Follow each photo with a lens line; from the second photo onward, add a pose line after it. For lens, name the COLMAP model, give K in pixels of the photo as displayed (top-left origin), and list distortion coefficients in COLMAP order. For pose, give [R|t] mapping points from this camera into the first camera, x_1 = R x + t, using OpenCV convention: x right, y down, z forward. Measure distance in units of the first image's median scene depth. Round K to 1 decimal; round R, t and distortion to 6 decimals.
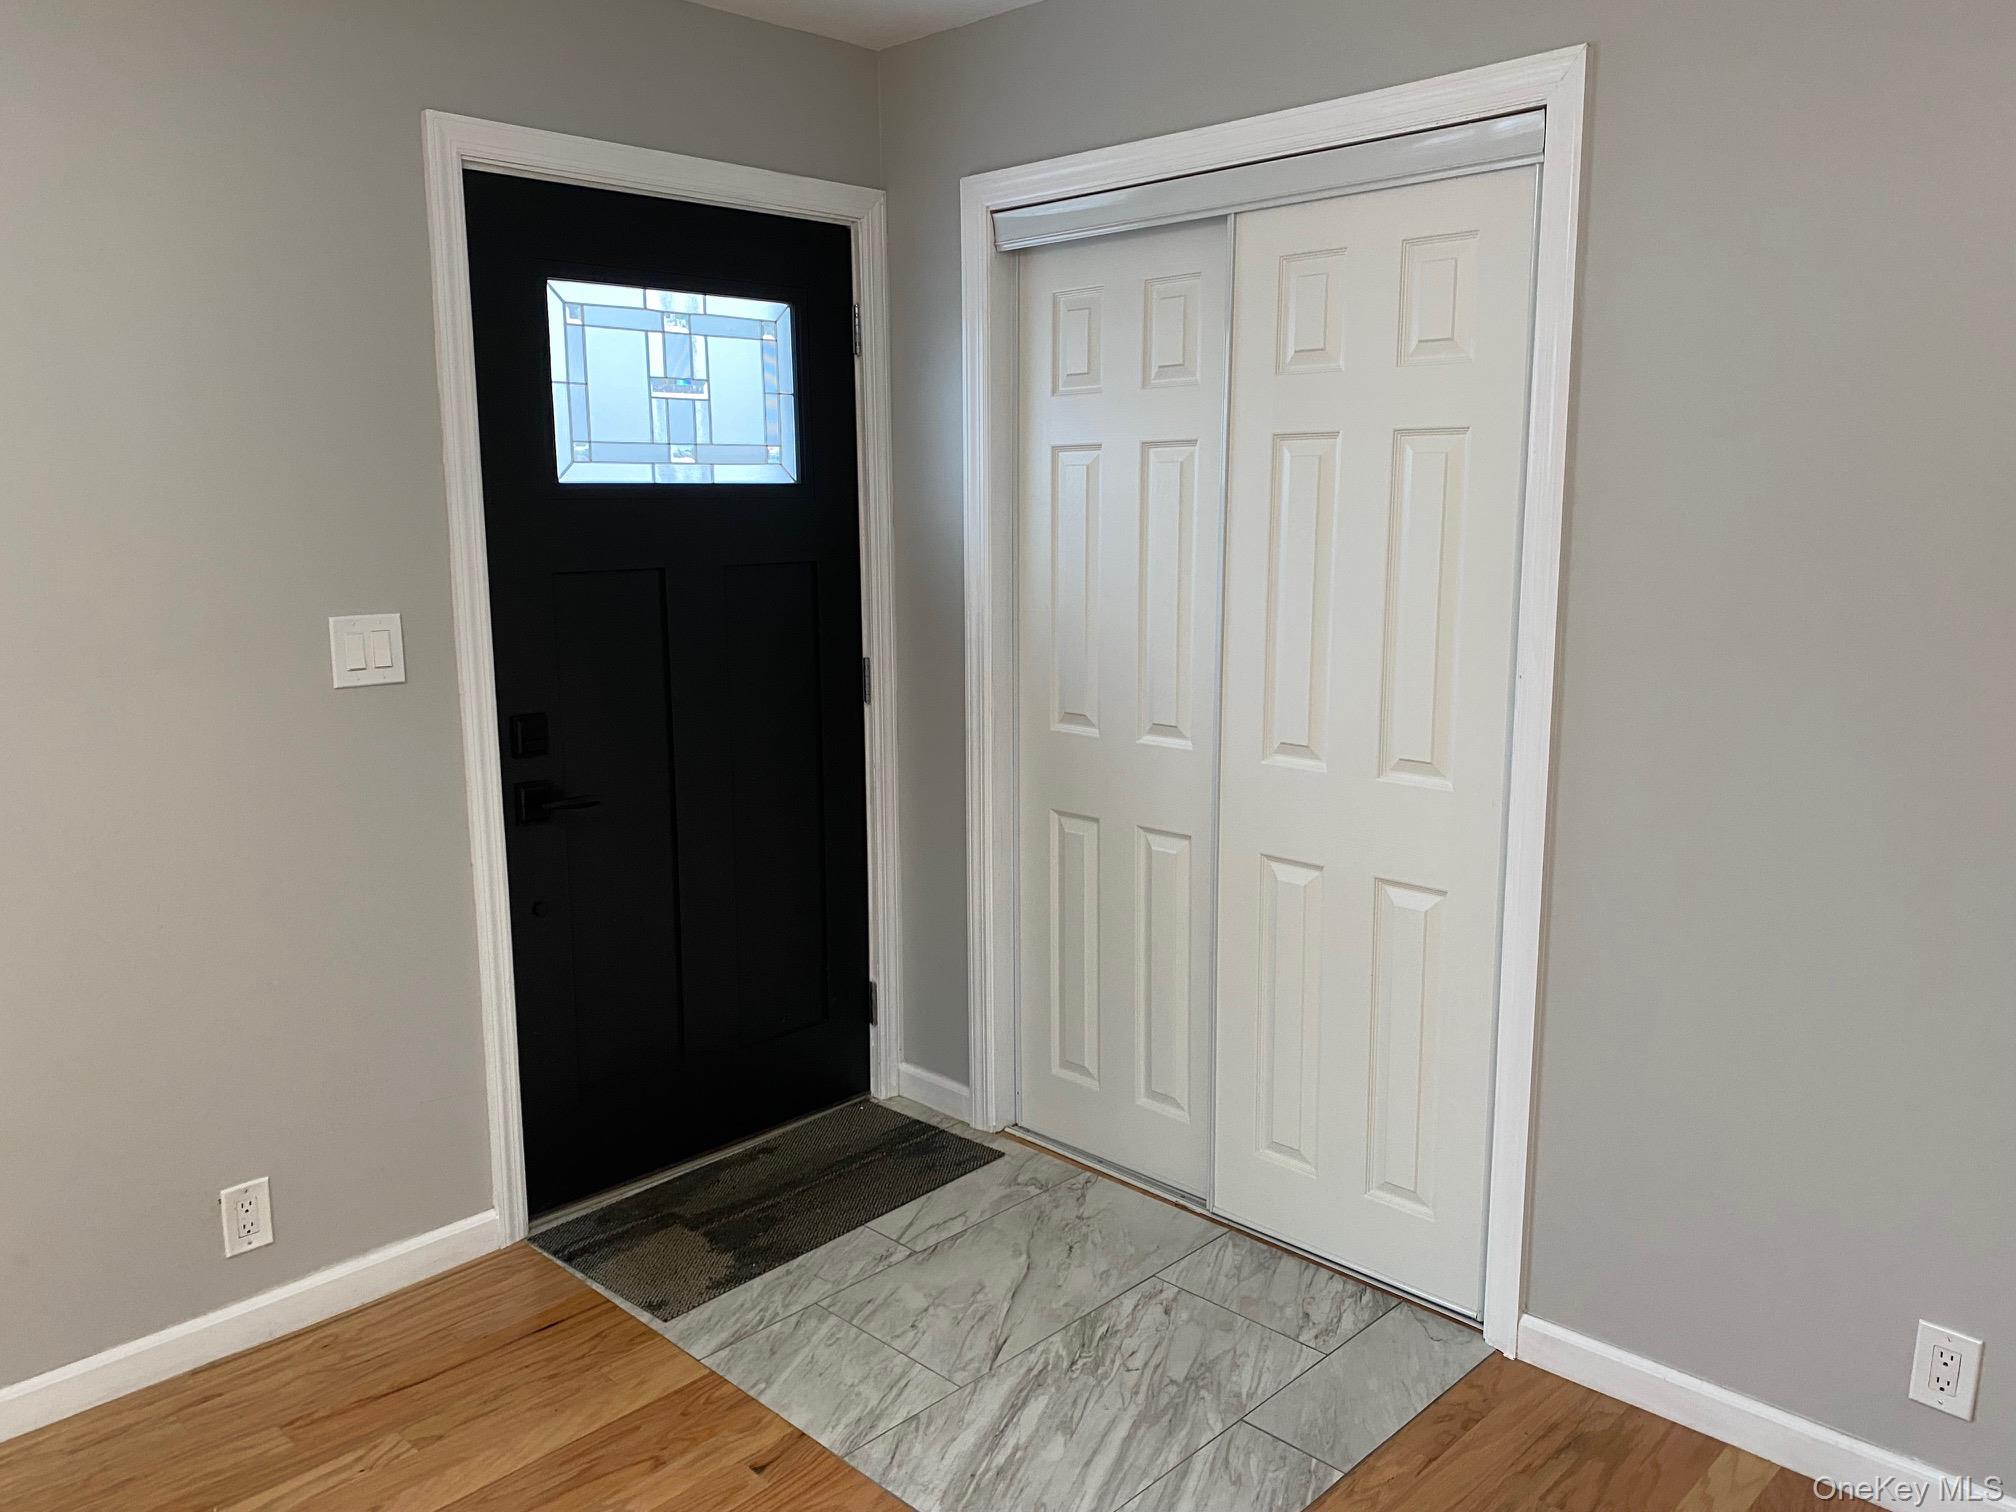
lens RADIAL K [[1535.3, 0, 998.3], [0, 1535.3, 749.4], [0, 0, 1]] dist [0.028987, -0.023908]
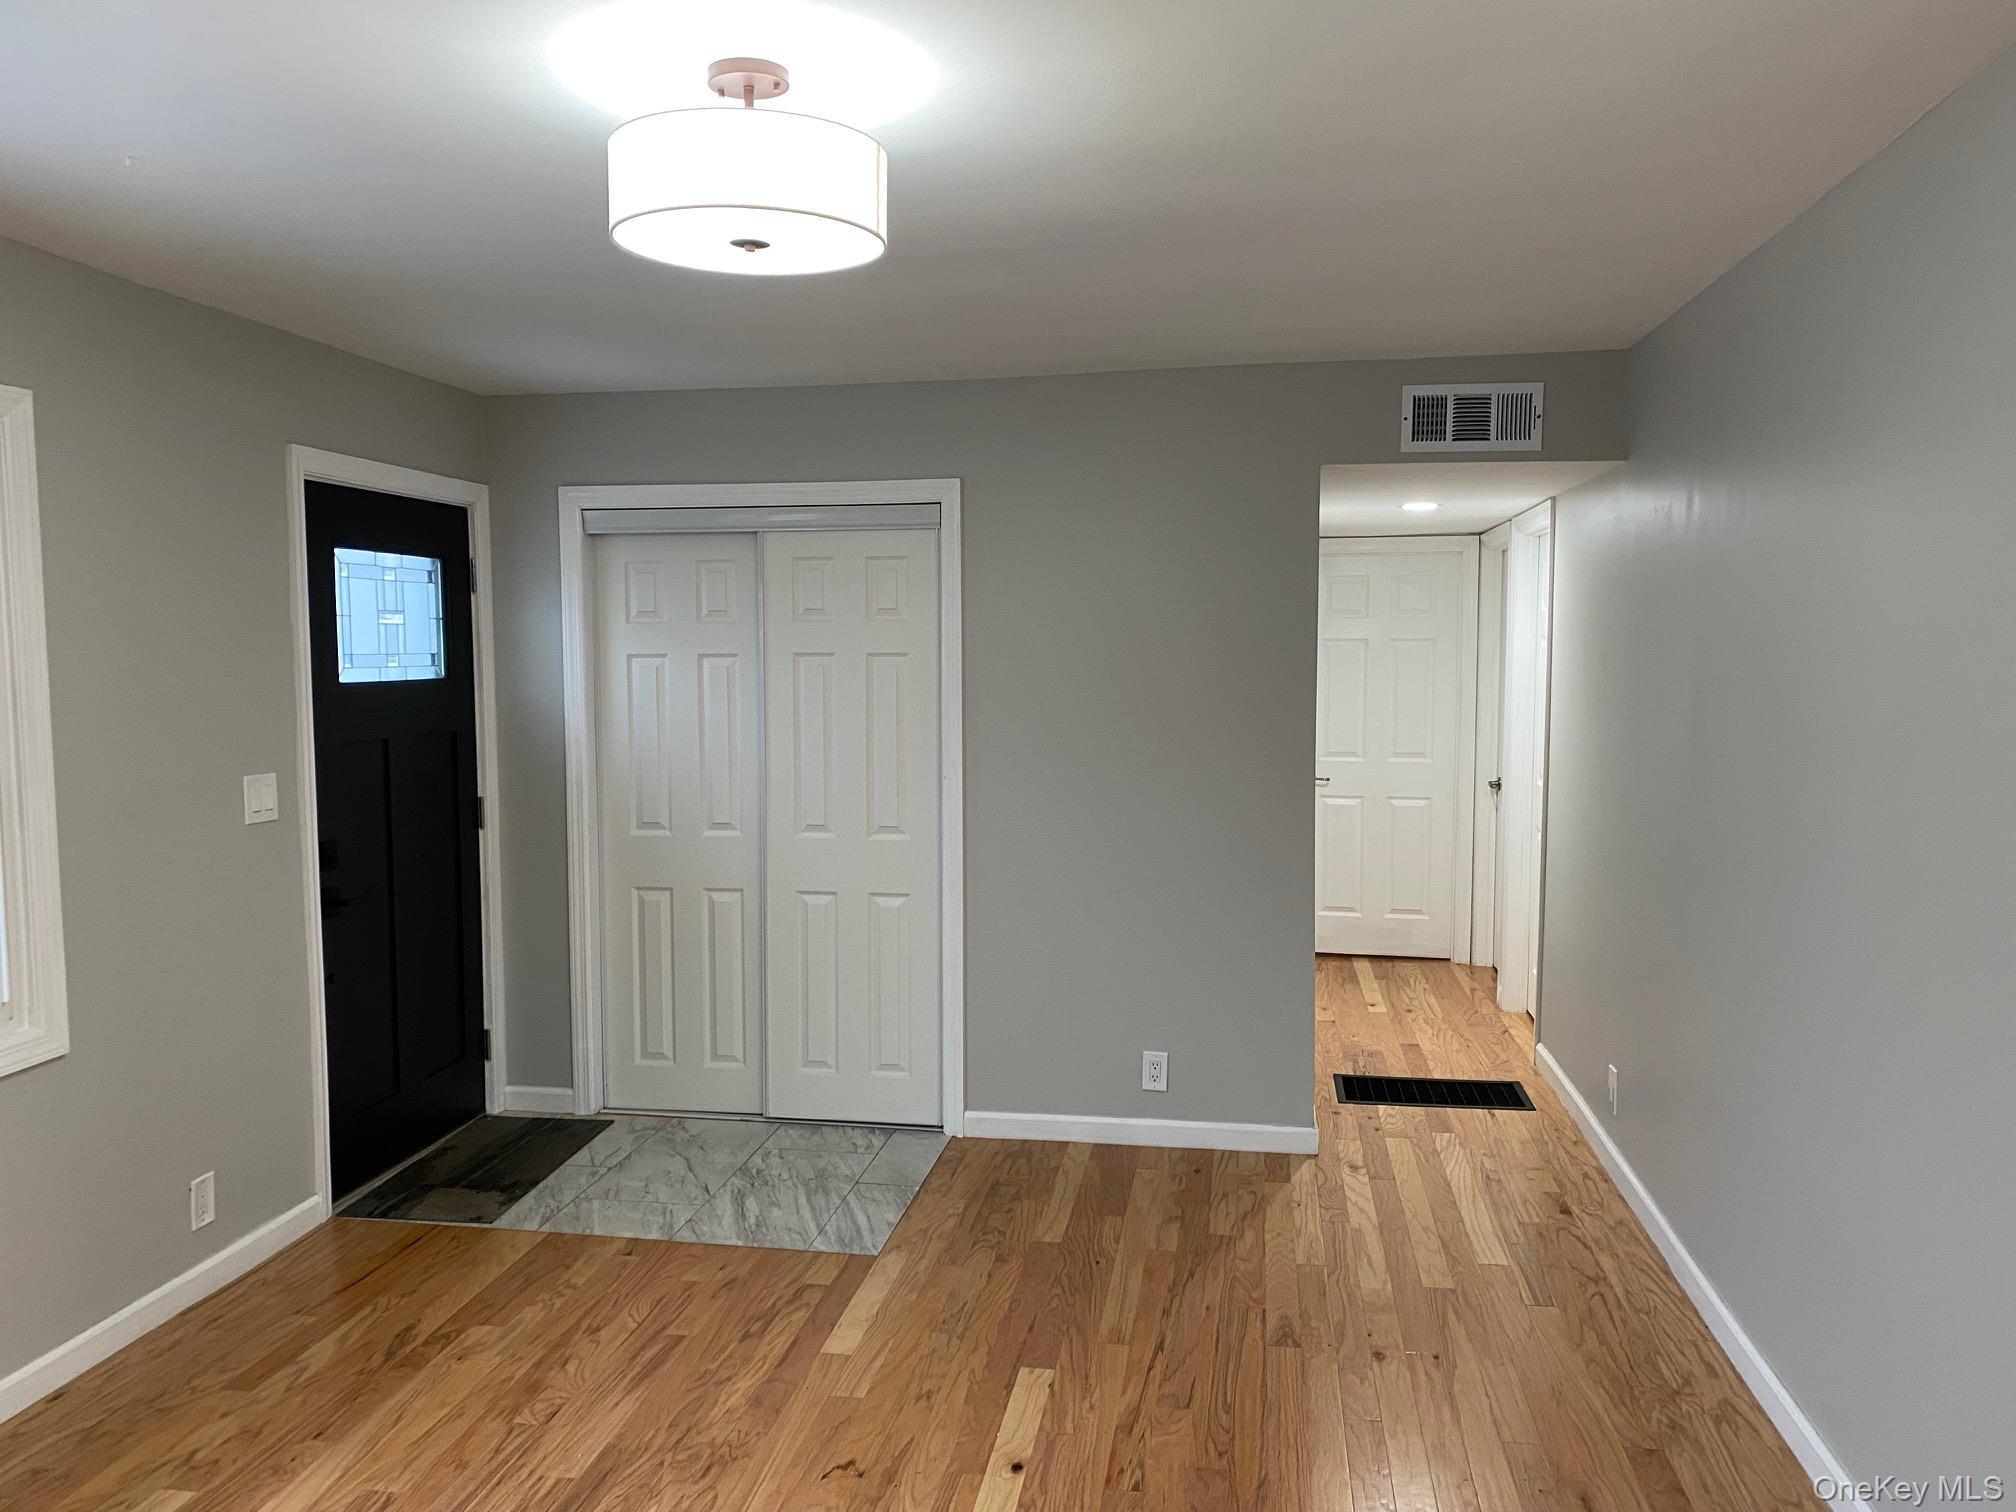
lens RADIAL K [[1535.3, 0, 1005.7], [0, 1535.3, 759.4], [0, 0, 1]] dist [0.028987, -0.023908]
pose [[0.817419, -0.038081, 0.574783, -0.606139], [0.095974, 0.992869, -0.070708, 0.064082], [-0.567992, 0.112962, 0.815245, -0.544958]]
